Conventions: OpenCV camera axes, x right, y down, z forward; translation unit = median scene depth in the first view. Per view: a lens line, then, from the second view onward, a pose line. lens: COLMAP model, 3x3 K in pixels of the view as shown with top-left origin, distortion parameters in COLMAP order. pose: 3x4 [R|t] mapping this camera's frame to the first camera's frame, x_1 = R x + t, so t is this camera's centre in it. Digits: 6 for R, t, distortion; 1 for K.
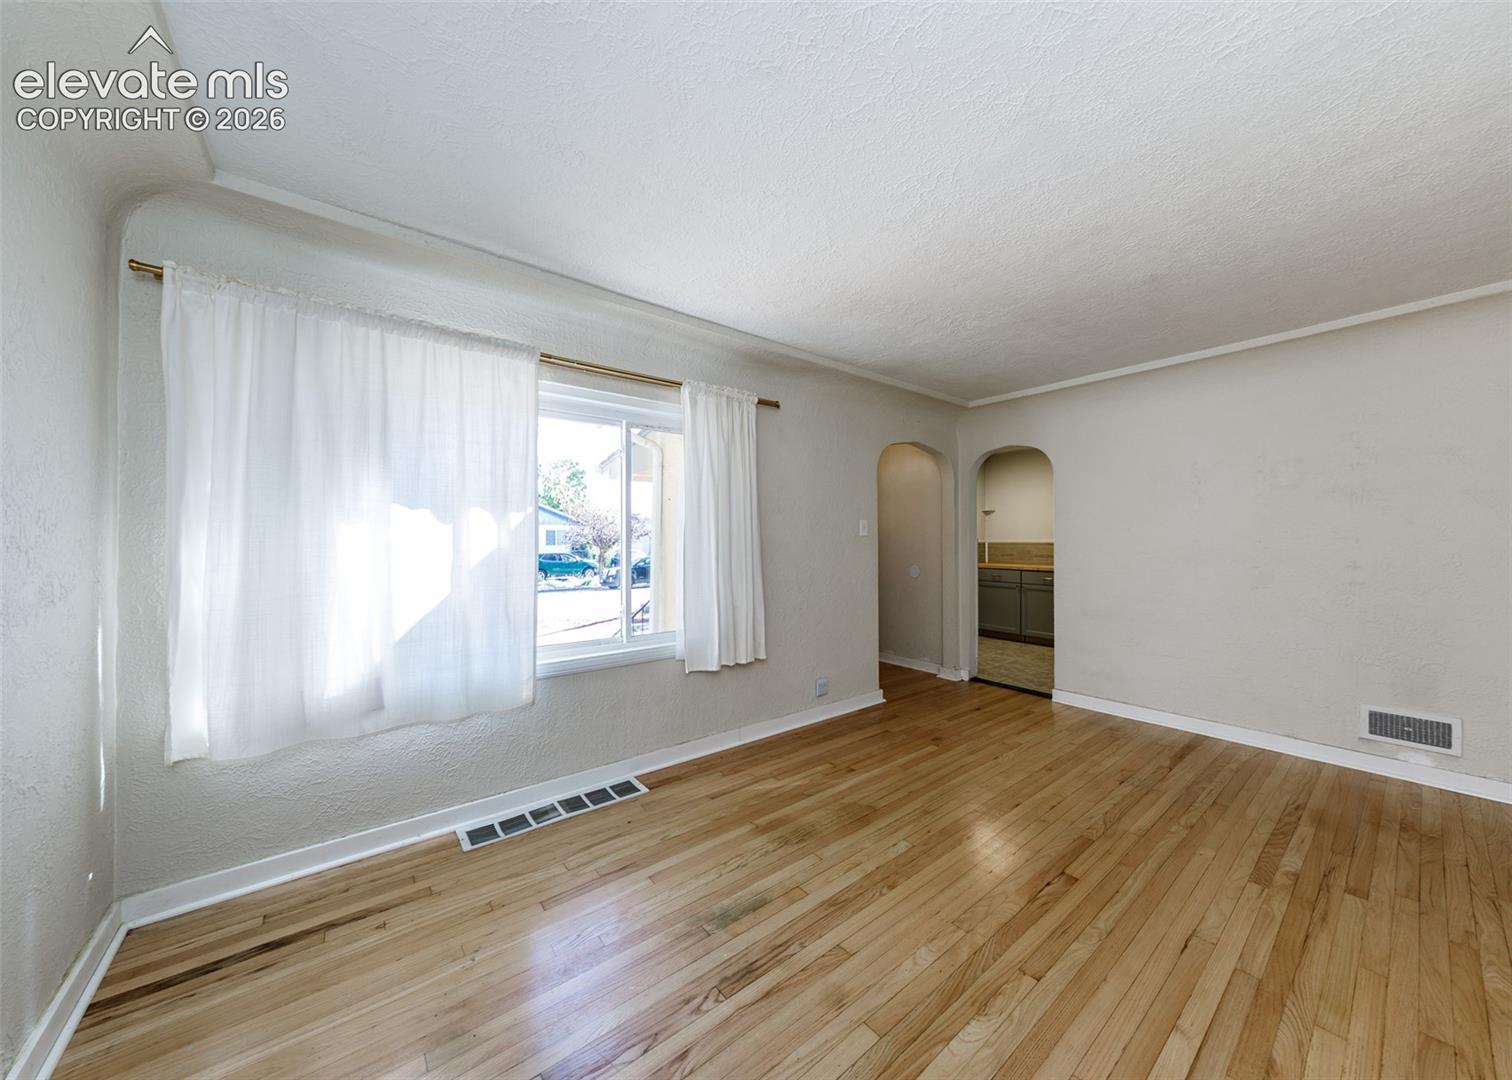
lens RADIAL K [[572.9, 0, 740.0], [0, 572.9, 536.5], [0, 0, 1]] dist [0.002434, -0.000163]
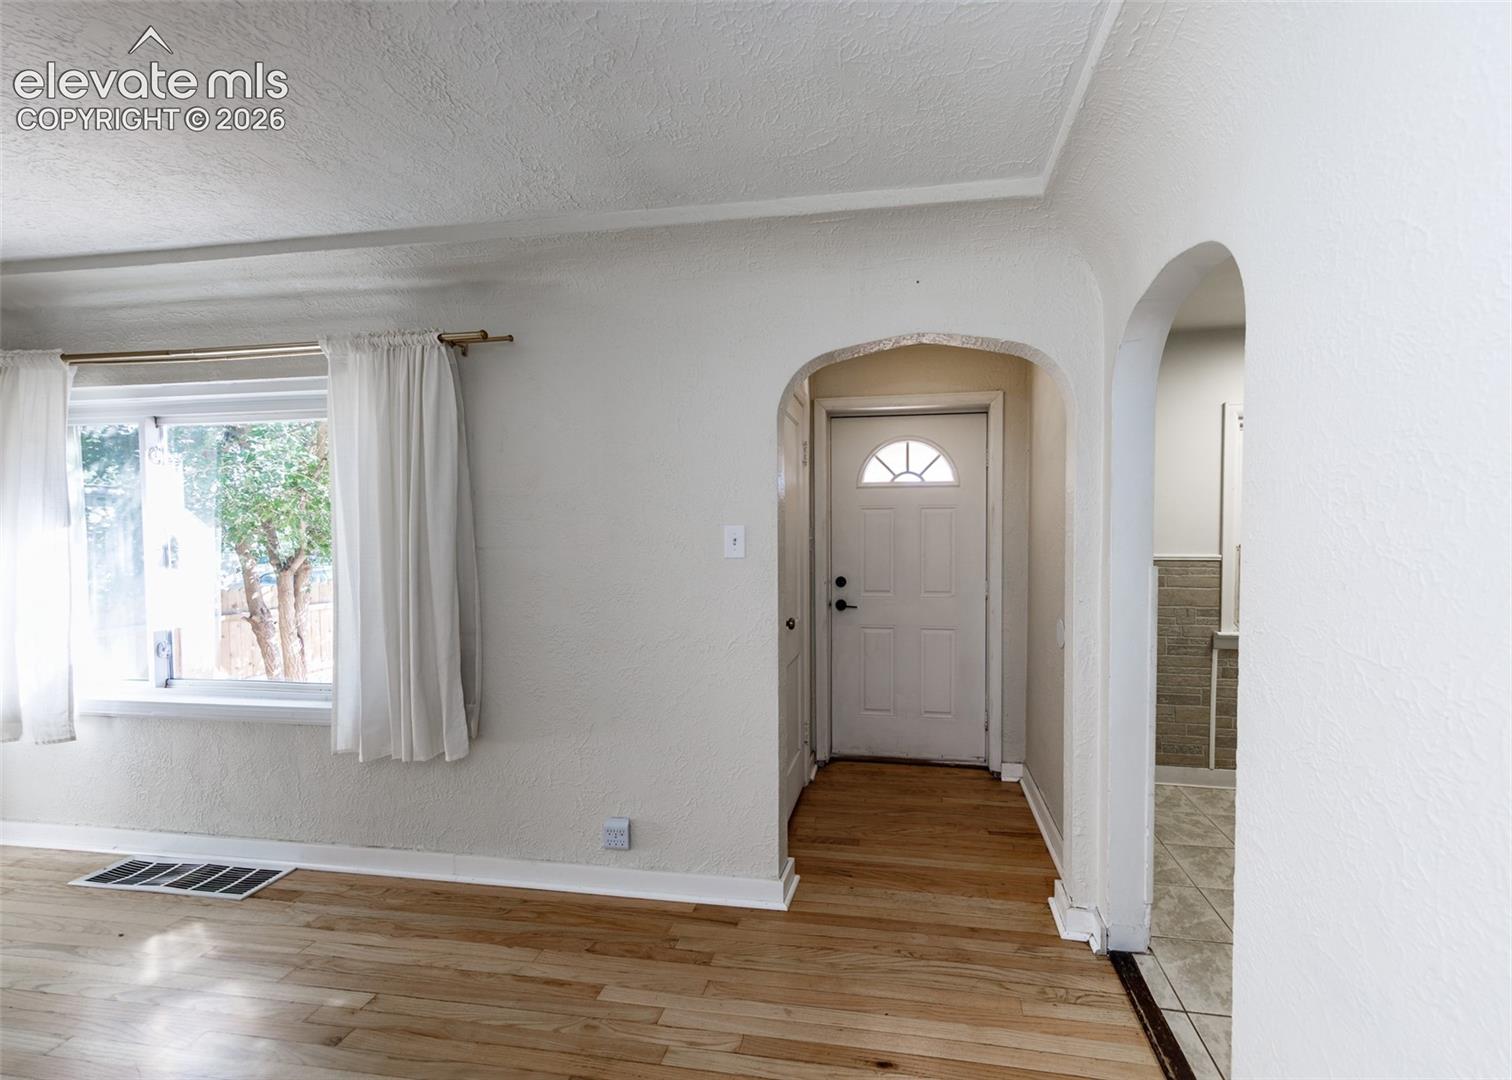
lens RADIAL K [[552.6, 0, 811.2], [0, 552.6, 547.5], [0, 0, 1]] dist [0.003831, 0.000127]
pose [[0.683715, 0.021814, -0.729423, 0.816533], [0.007588, 0.999287, 0.036997, -0.049282], [0.729710, -0.030830, 0.683061, 0.953251]]
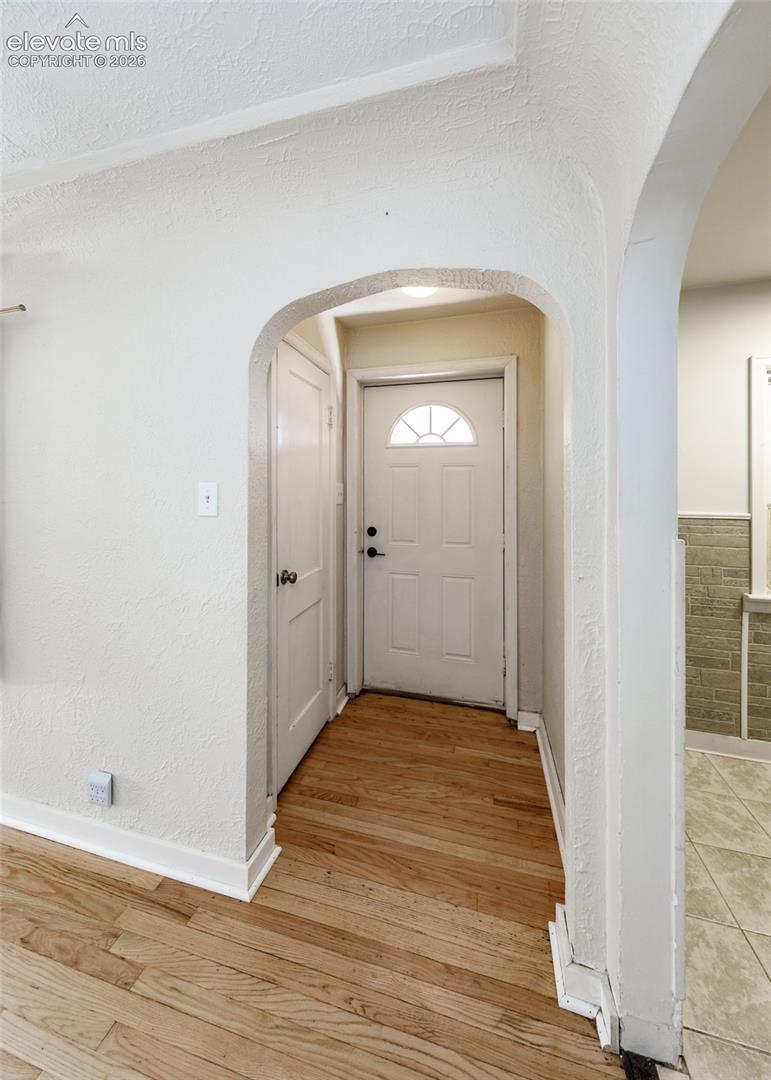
lens RADIAL K [[378.5, 0, 370.3], [0, 378.5, 483.2], [0, 0, 1]] dist [0.003012, -0.000349]
pose [[0.595133, 0.001891, -0.803625, 0.739811], [0.004413, 0.999974, 0.005621, -0.052627], [0.803615, -0.006891, 0.595109, 1.220518]]
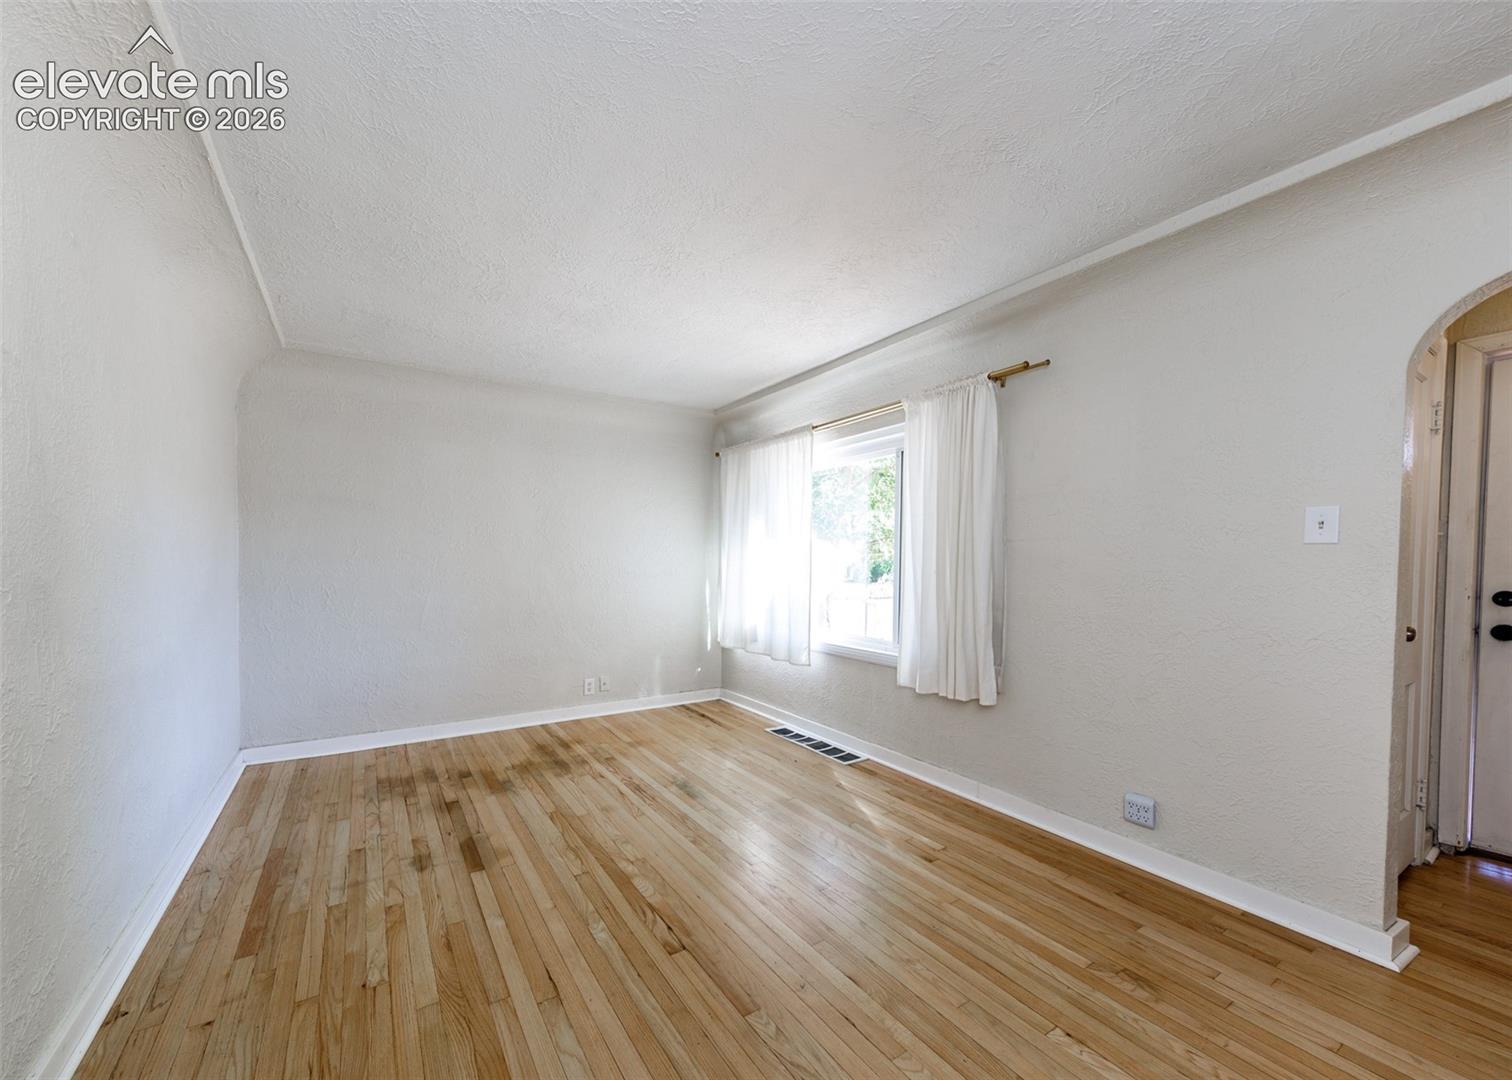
lens RADIAL K [[548.9, 0, 719.4], [0, 548.9, 574.7], [0, 0, 1]] dist [0.002327, -0.000138]
pose [[-0.121095, 0.029660, -0.992198, 0.922986], [0.000111, 0.999554, 0.029866, 0.001331], [0.992641, 0.003507, -0.121044, 0.782341]]
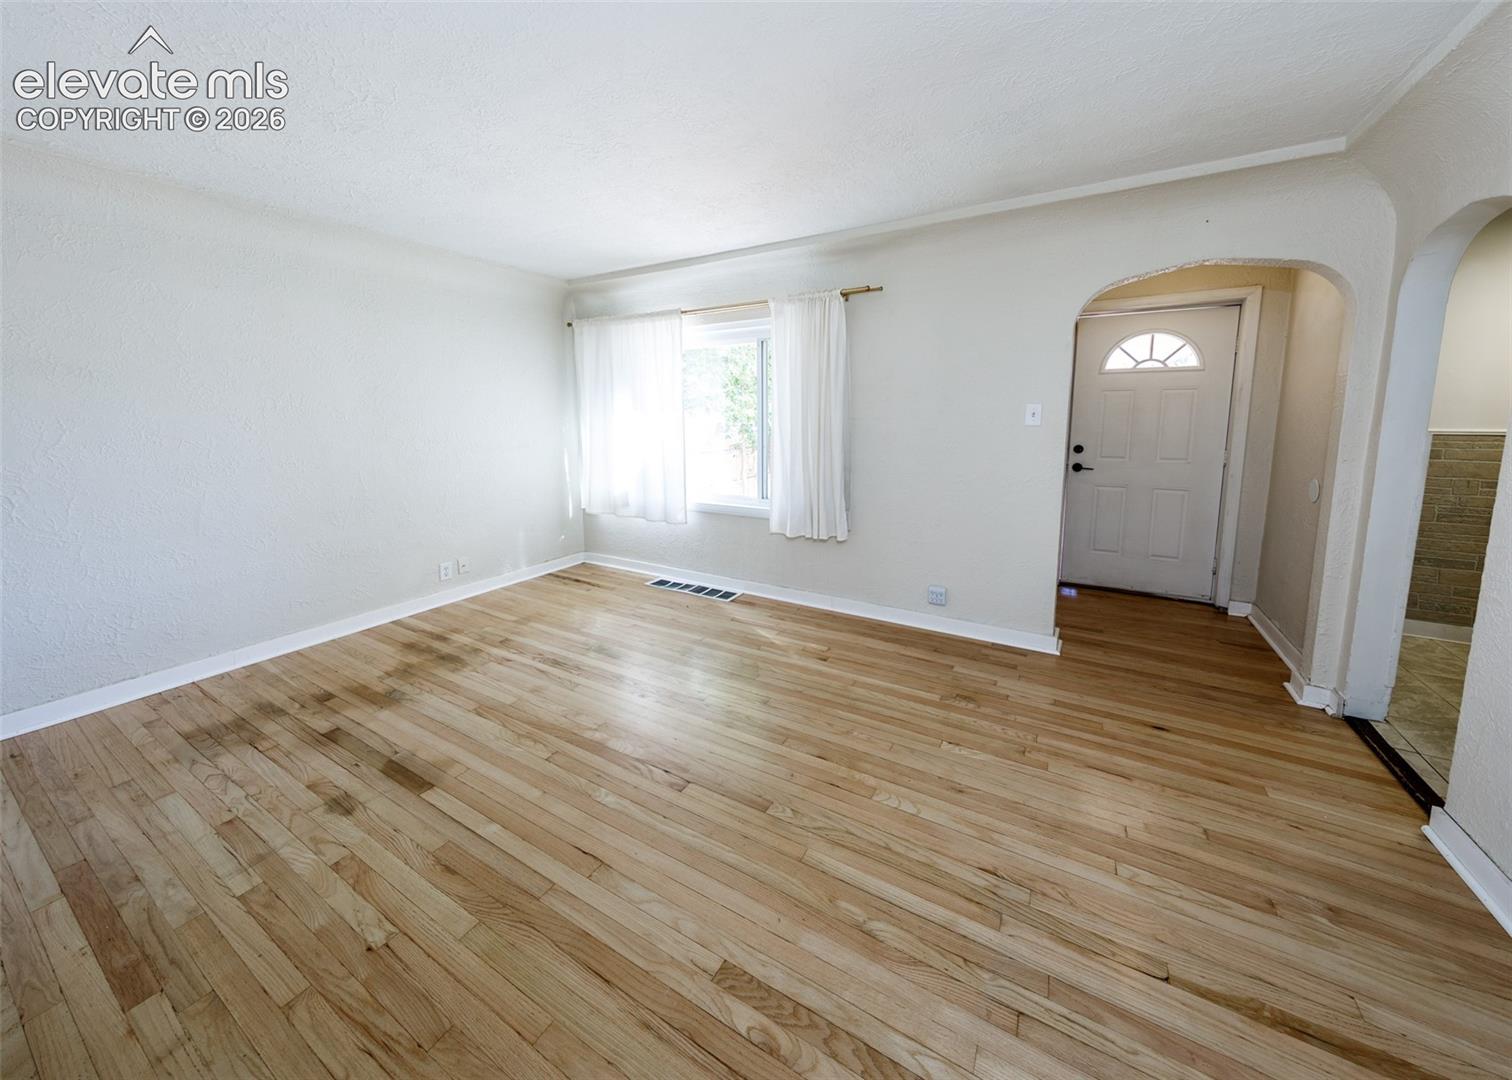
lens RADIAL K [[497.4, 0, 762.8], [0, 497.4, 470.7], [0, 0, 1]] dist [0.001696, -0.000246]
pose [[0.367274, 0.107005, -0.923937, 0.926571], [0.009441, 0.992880, 0.118743, -0.042337], [0.930065, -0.052333, 0.363649, 0.565063]]
